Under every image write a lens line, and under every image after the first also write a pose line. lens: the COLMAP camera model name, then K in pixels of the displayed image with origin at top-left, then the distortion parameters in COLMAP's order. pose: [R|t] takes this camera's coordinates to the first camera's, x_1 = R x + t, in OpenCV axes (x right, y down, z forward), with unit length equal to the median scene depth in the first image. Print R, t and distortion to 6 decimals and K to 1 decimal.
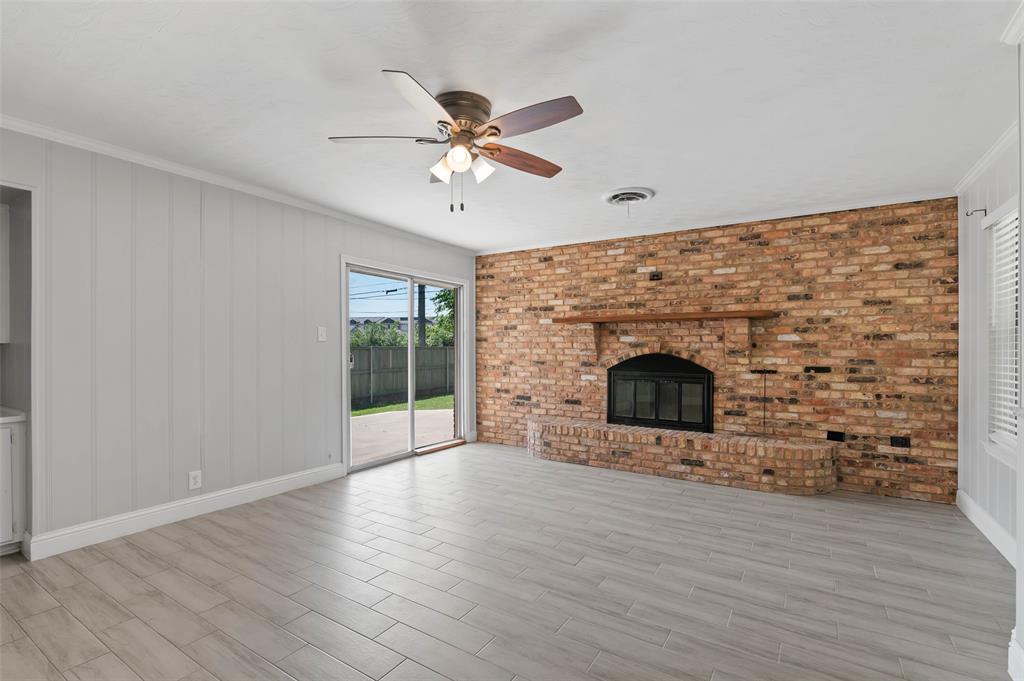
lens RADIAL K [[472.2, 0, 516.4], [0, 472.2, 348.1], [0, 0, 1]] dist [-0.006524, 0.001416]
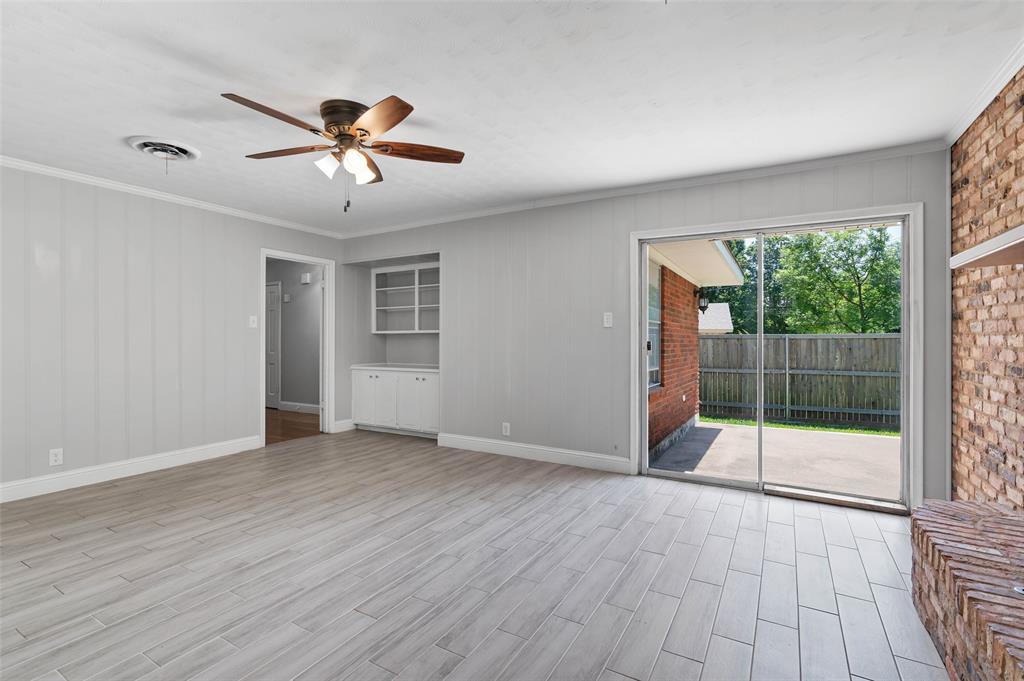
lens RADIAL K [[472.2, 0, 507.3], [0, 472.2, 338.2], [0, 0, 1]] dist [-0.006524, 0.001416]
pose [[0.031196, 0.003088, -0.999509, 0.861139], [-0.001670, 0.999994, 0.003037, 0.008801], [0.999512, 0.001575, 0.031200, 1.162443]]
